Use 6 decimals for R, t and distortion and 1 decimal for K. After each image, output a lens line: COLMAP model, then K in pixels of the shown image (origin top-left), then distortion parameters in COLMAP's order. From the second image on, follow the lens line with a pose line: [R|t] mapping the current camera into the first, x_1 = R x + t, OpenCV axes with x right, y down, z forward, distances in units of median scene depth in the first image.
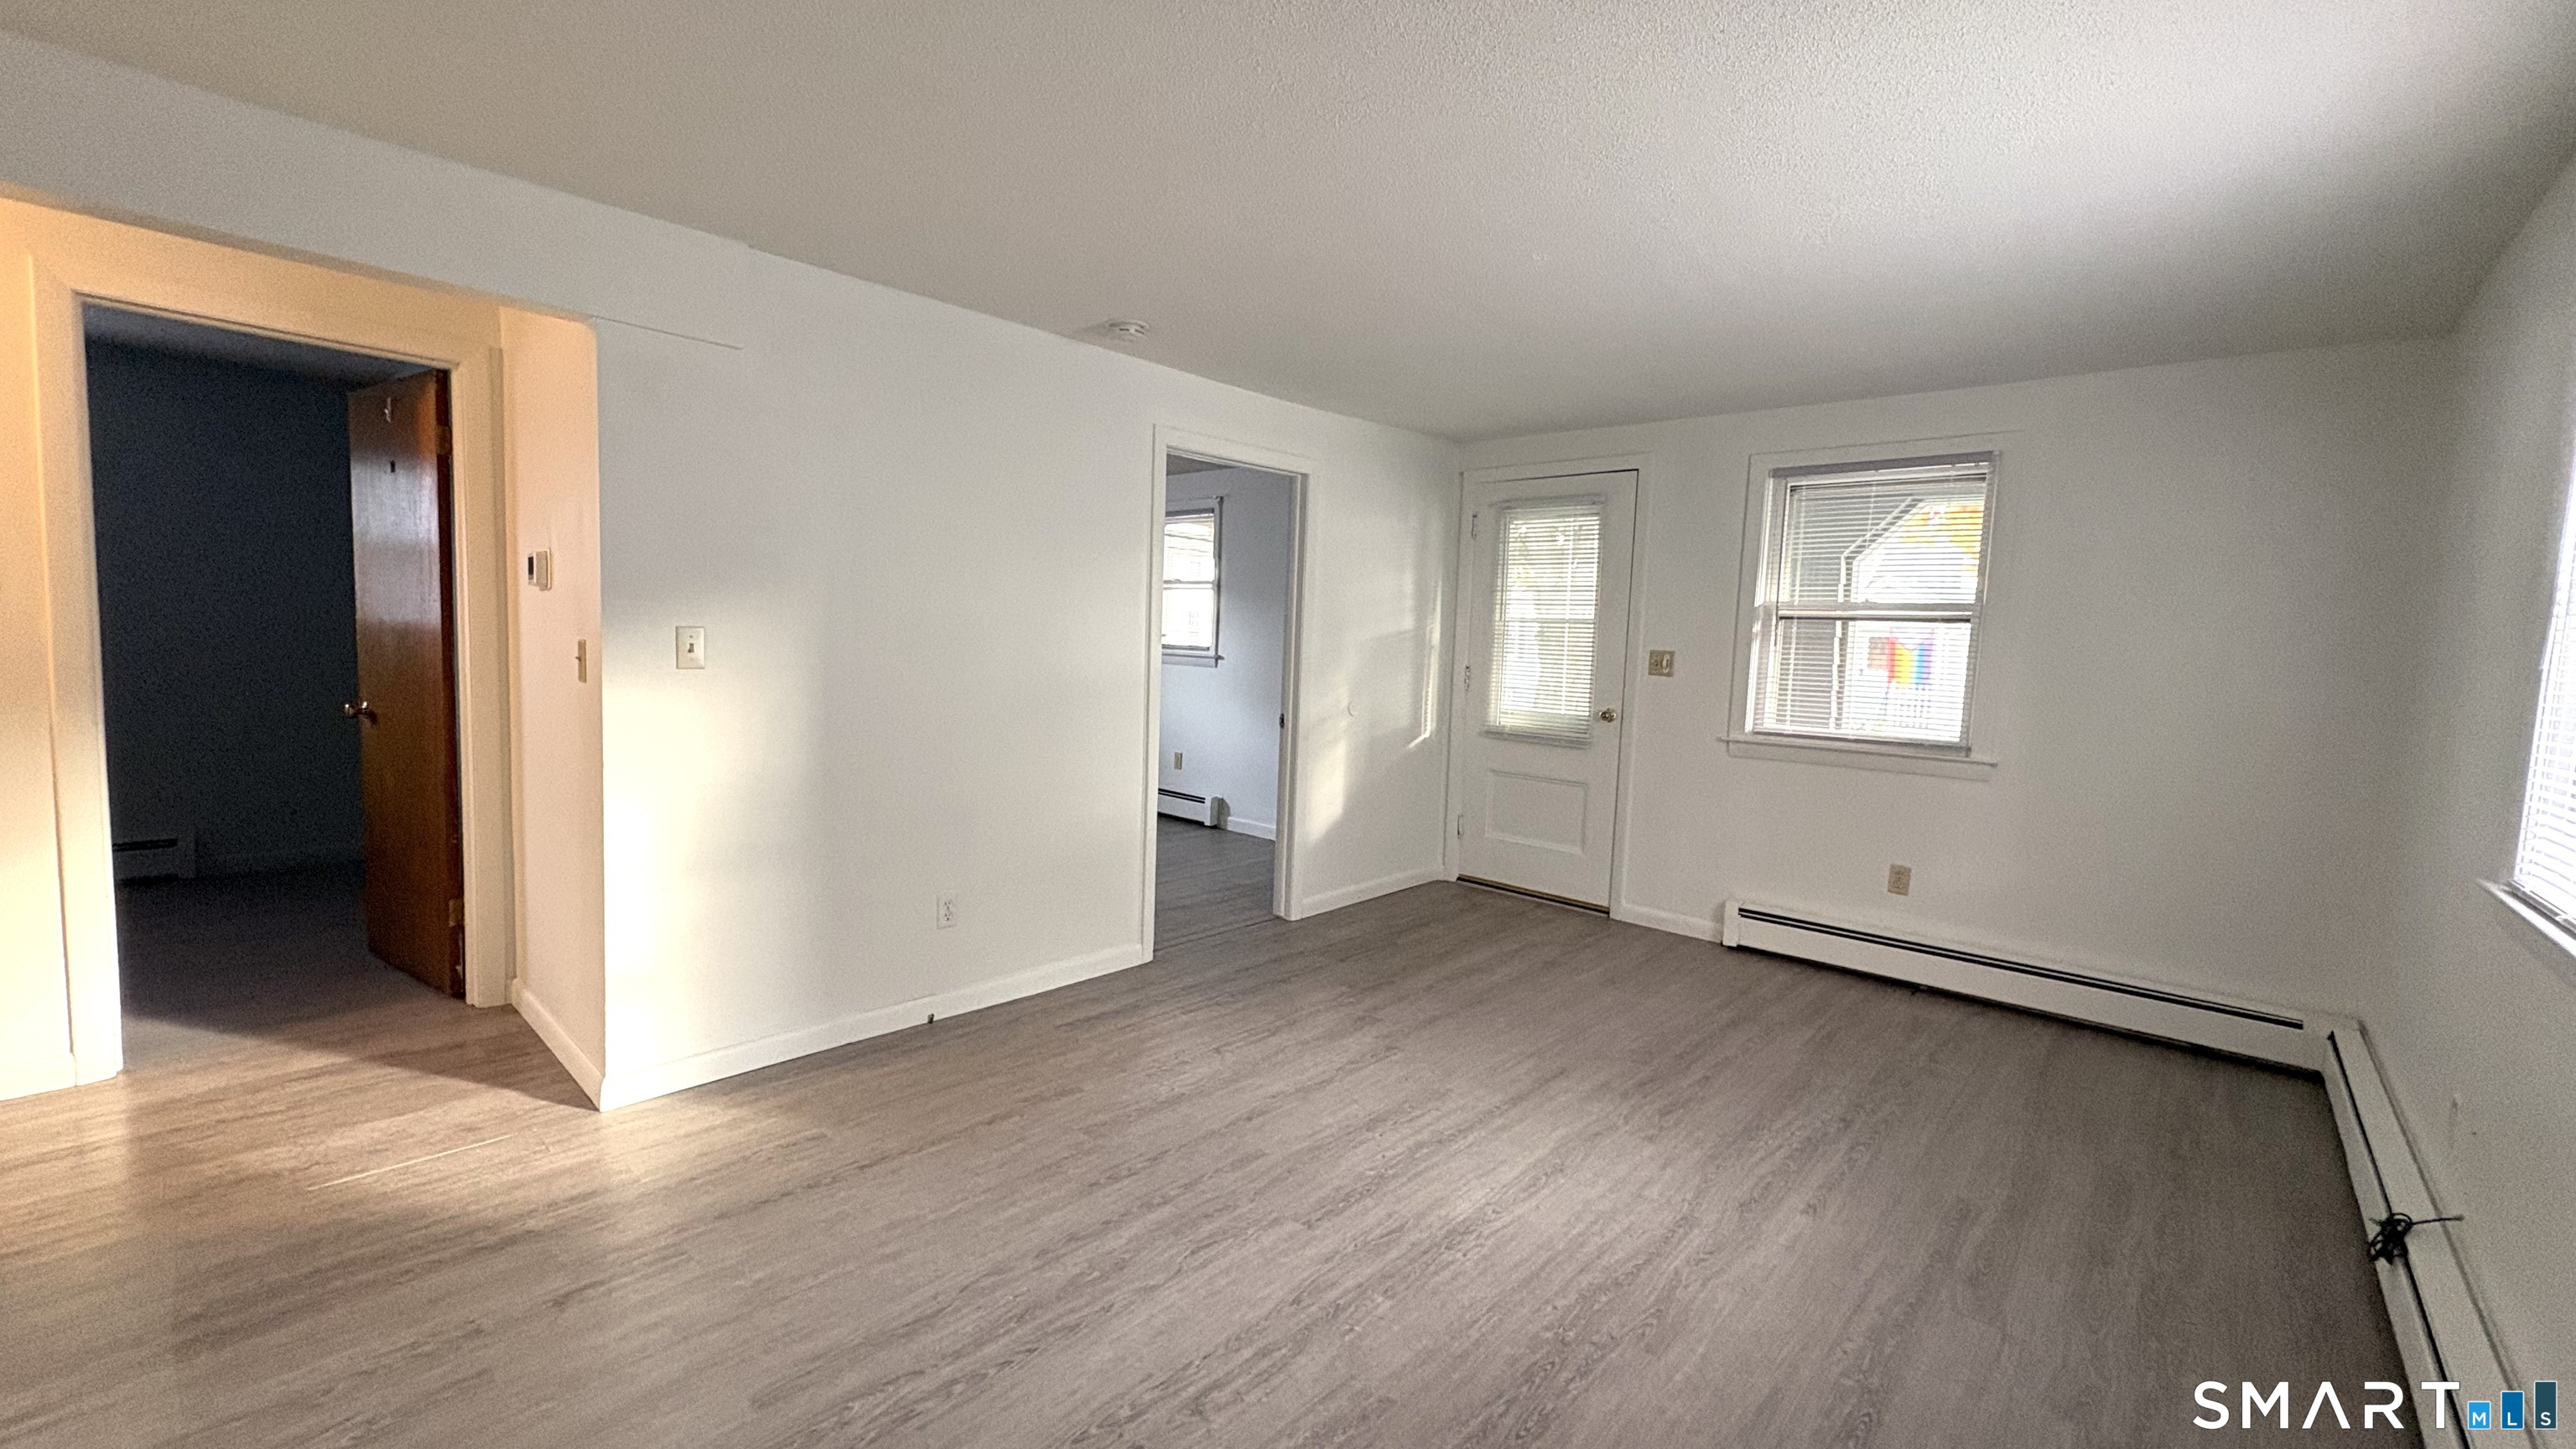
lens RADIAL K [[1027.8, 0, 1291.4], [0, 1027.8, 730.9], [0, 0, 1]] dist [0.001294, 0.000246]
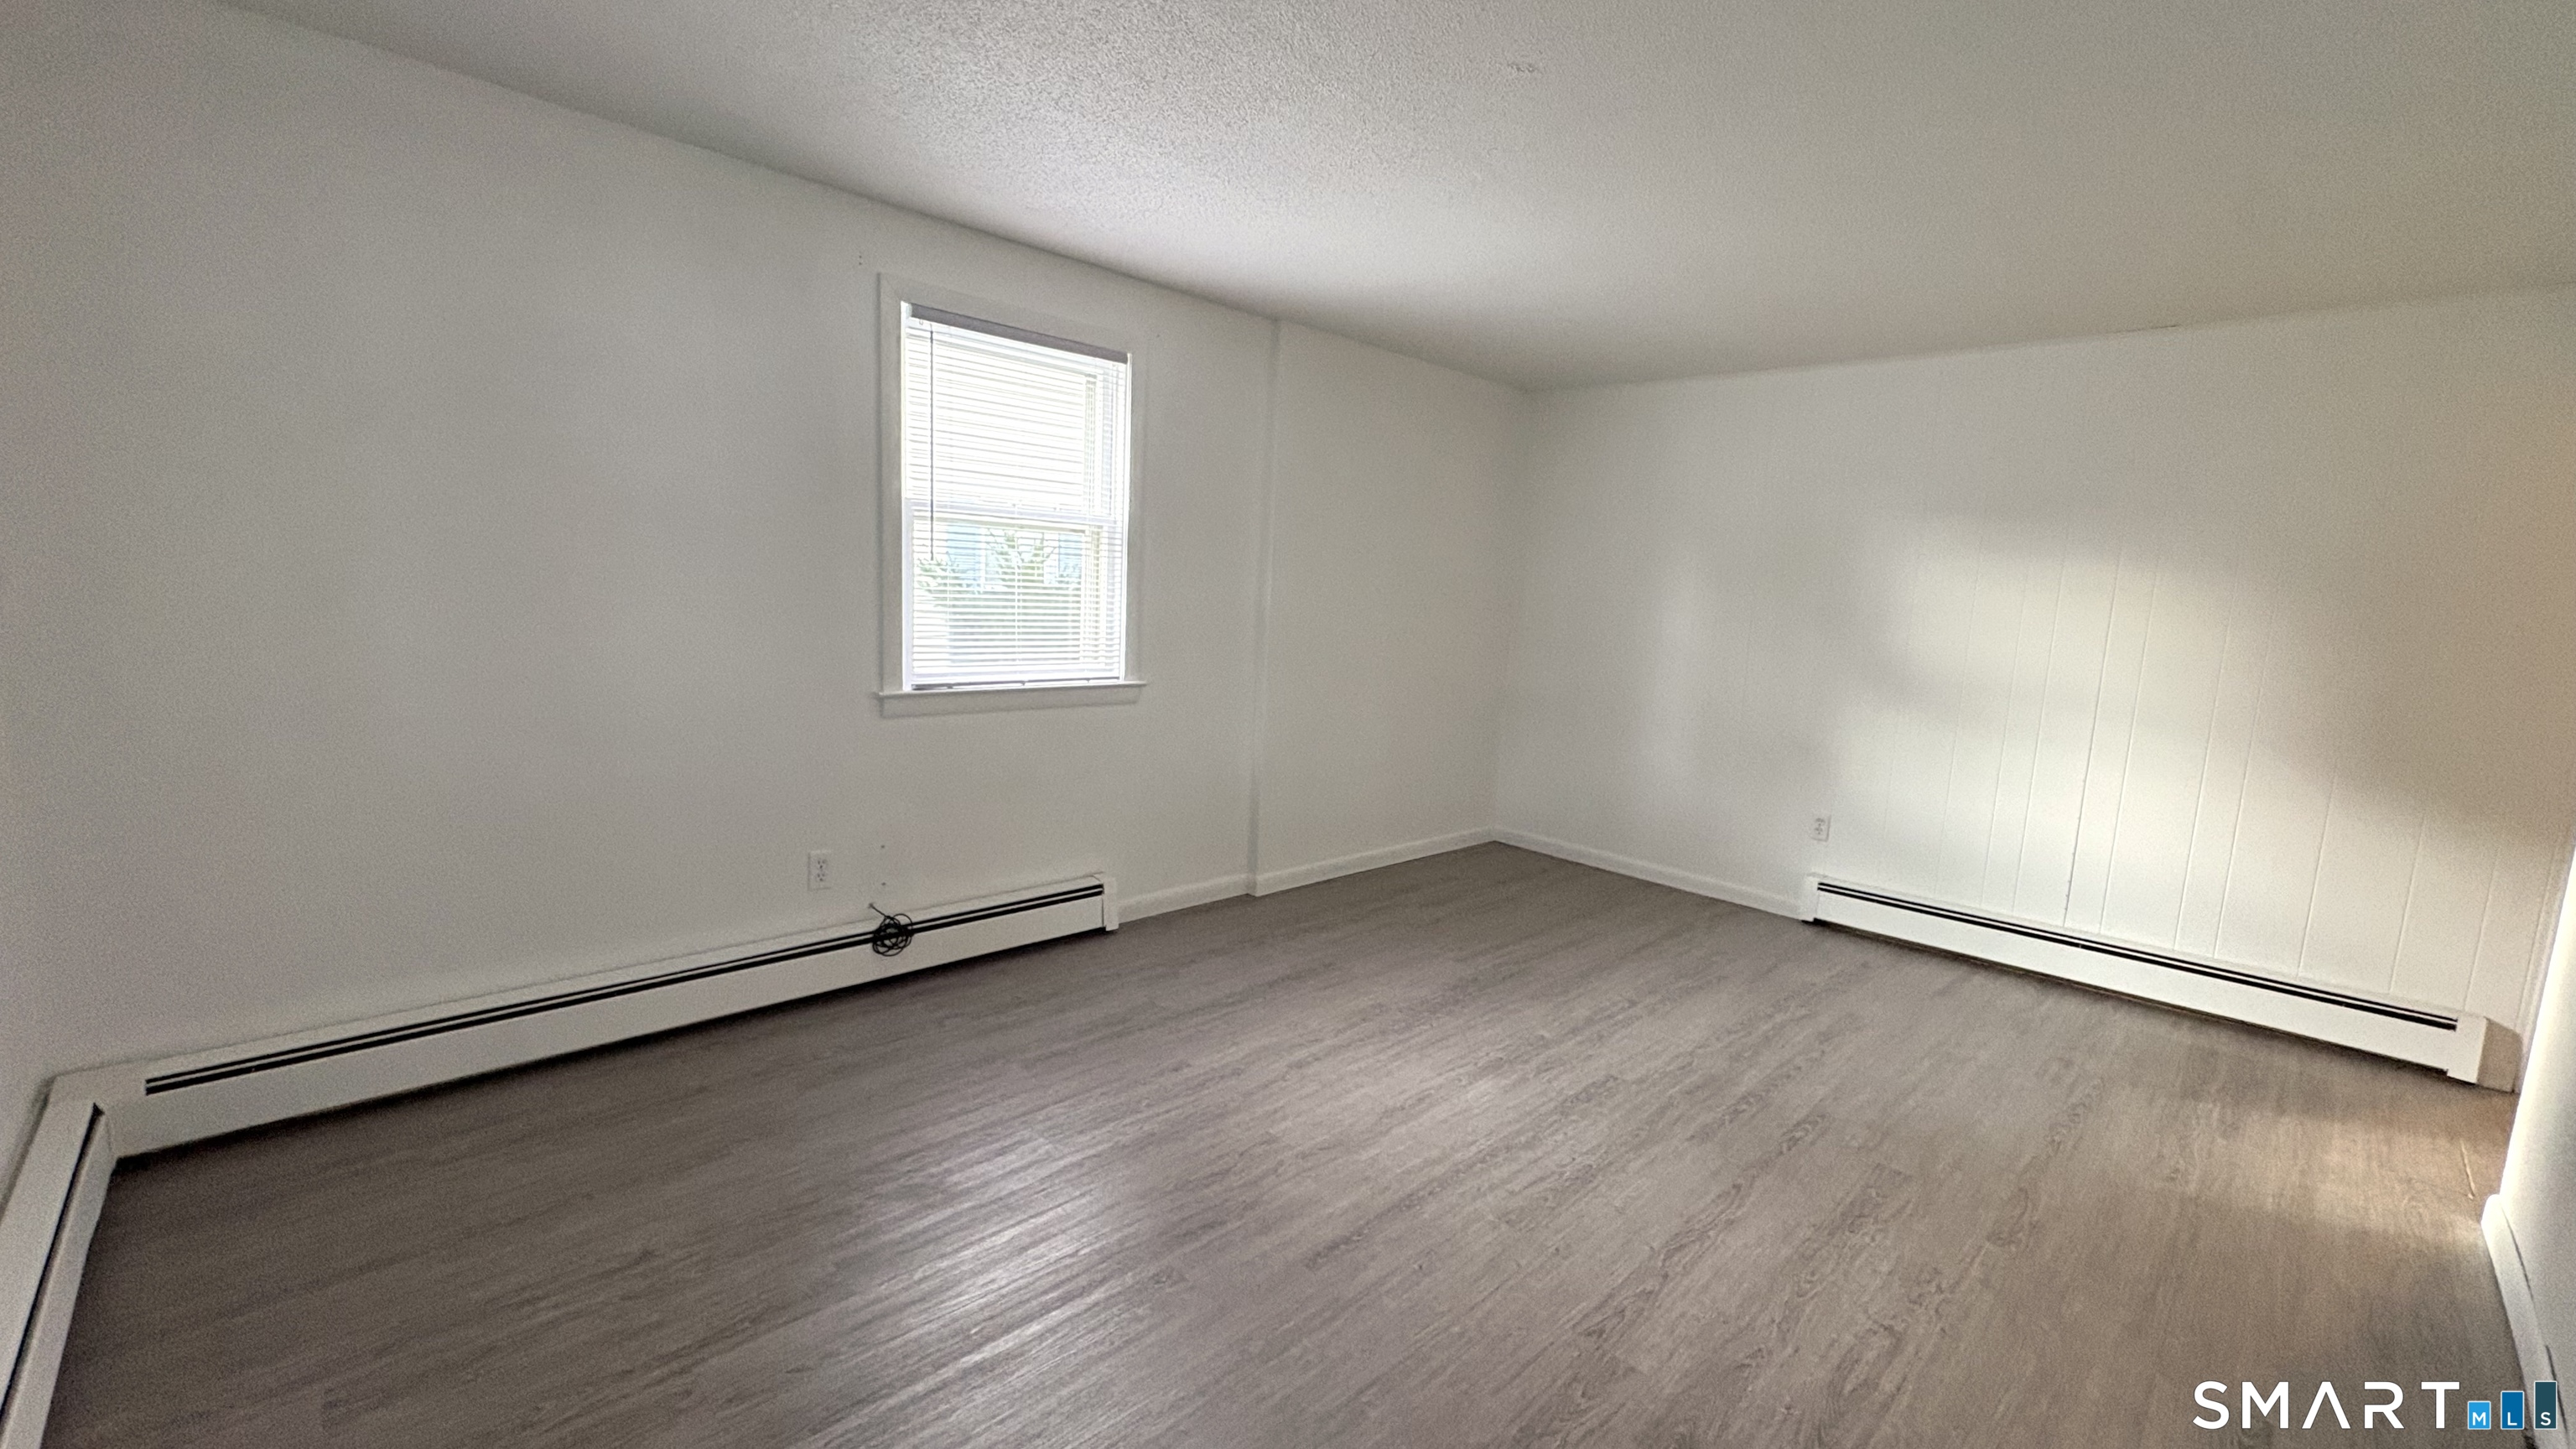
lens RADIAL K [[1027.8, 0, 1288.6], [0, 1027.8, 721.3], [0, 0, 1]] dist [0.001294, 0.000246]
pose [[-0.994596, -0.091430, 0.049178, 0.419558], [-0.077838, 0.970191, 0.229502, -0.209096], [-0.068696, 0.224434, -0.972065, 2.325784]]
